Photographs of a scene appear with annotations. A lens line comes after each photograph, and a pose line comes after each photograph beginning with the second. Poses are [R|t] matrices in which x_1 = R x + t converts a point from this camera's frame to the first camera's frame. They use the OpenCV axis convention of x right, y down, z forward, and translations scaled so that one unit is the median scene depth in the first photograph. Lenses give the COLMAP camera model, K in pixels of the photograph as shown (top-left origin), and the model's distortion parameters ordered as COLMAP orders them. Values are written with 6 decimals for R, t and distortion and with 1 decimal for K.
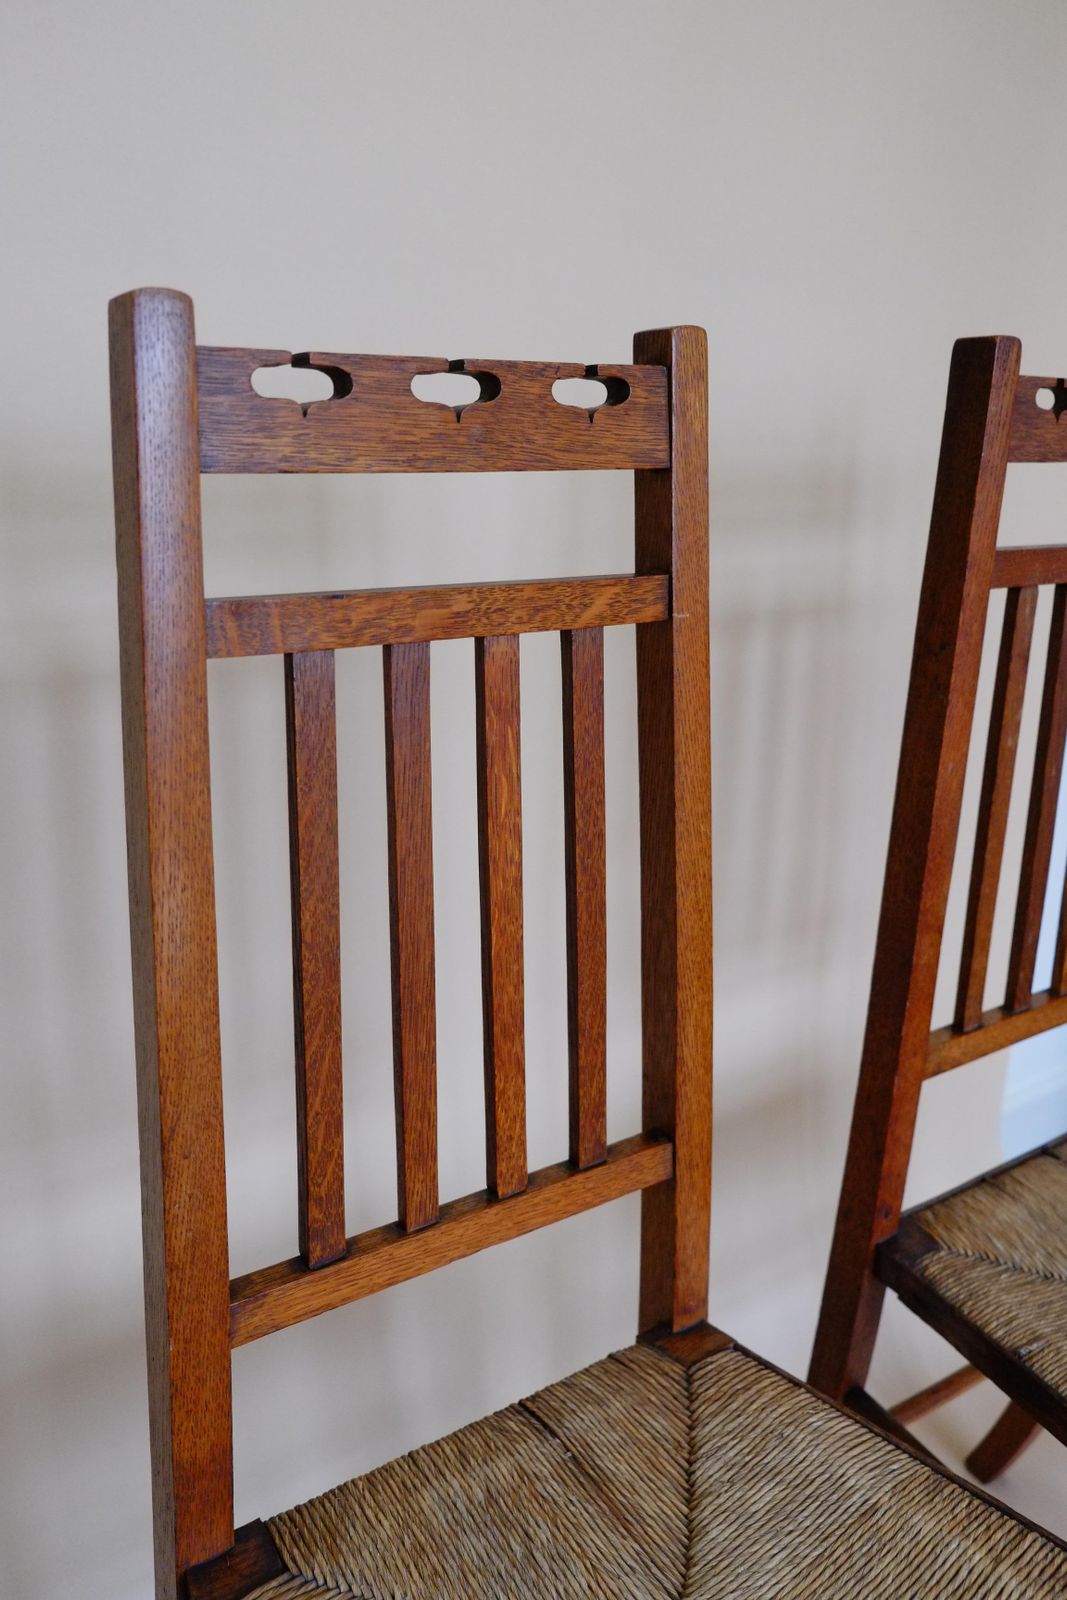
lens RADIAL K [[1354.1, 0, 533.5], [0, 1354.1, 800.0], [0, 0, 1]] dist [-0.020505, 0.007722]
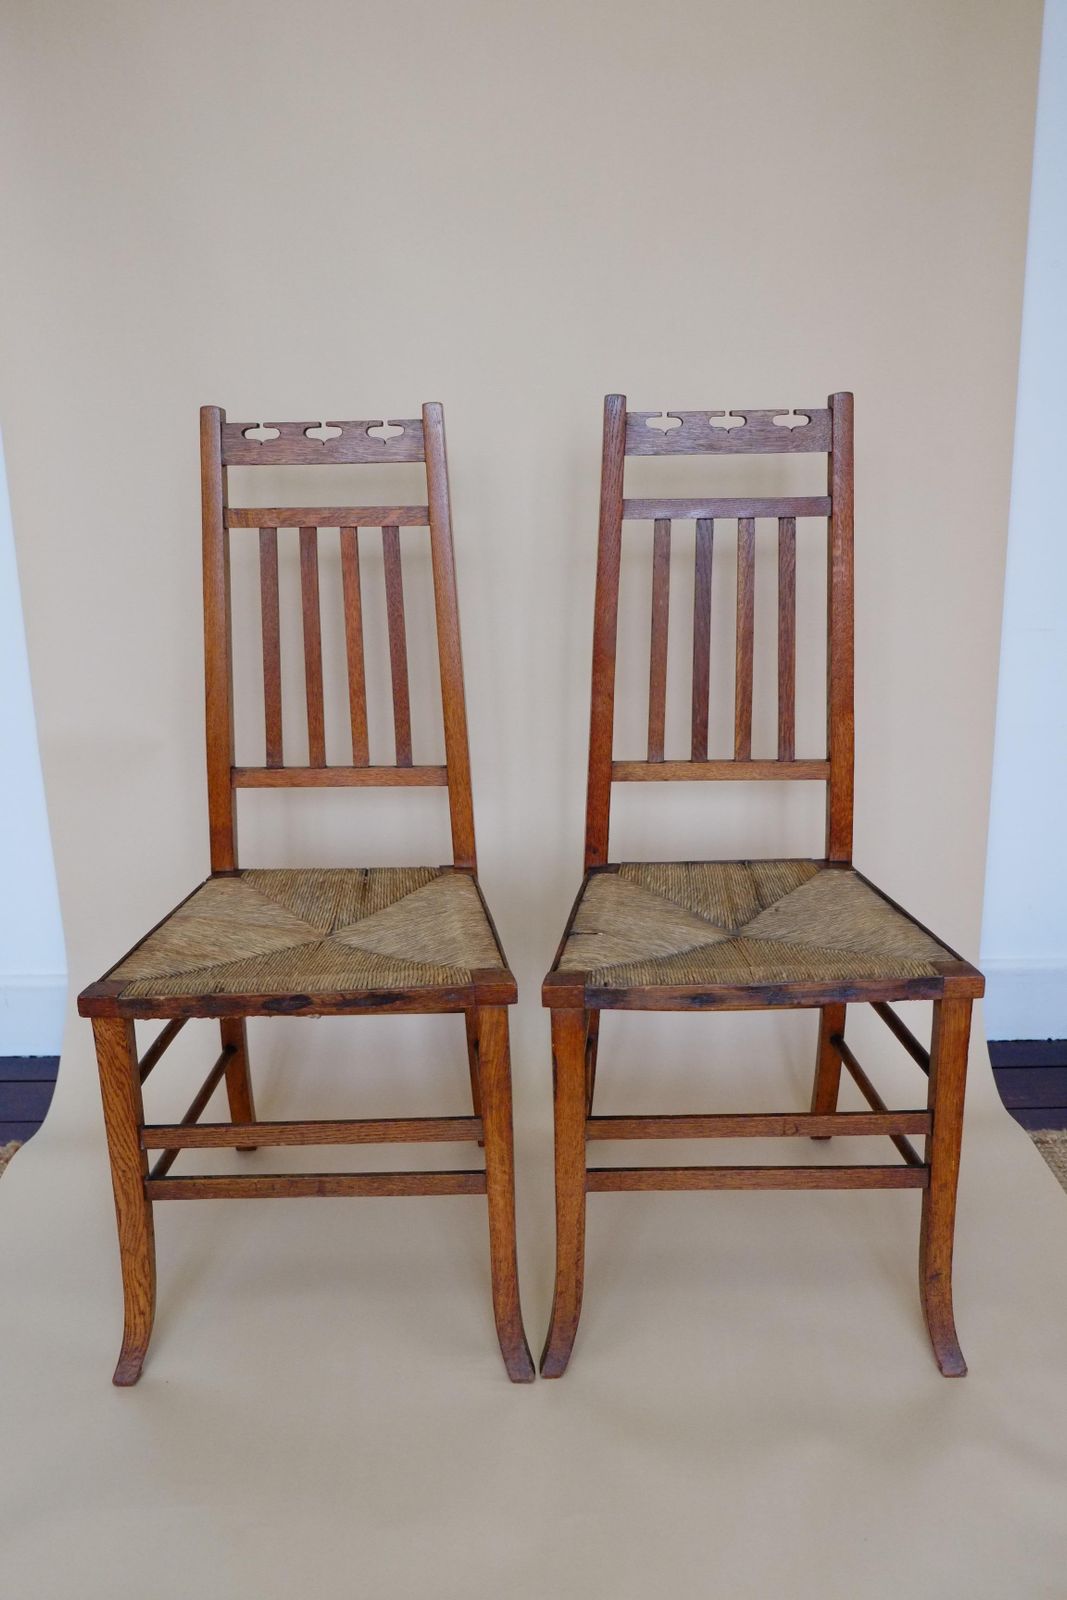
lens RADIAL K [[1503.0, 0, 556.2], [0, 1503.0, 809.7], [0, 0, 1]] dist [-0.010774, -0.003765]
pose [[0.809171, 0.108789, -0.577414, 1.927262], [-0.131815, 0.991272, 0.002041, 0.338802], [0.572596, 0.074461, 0.816449, -1.020512]]
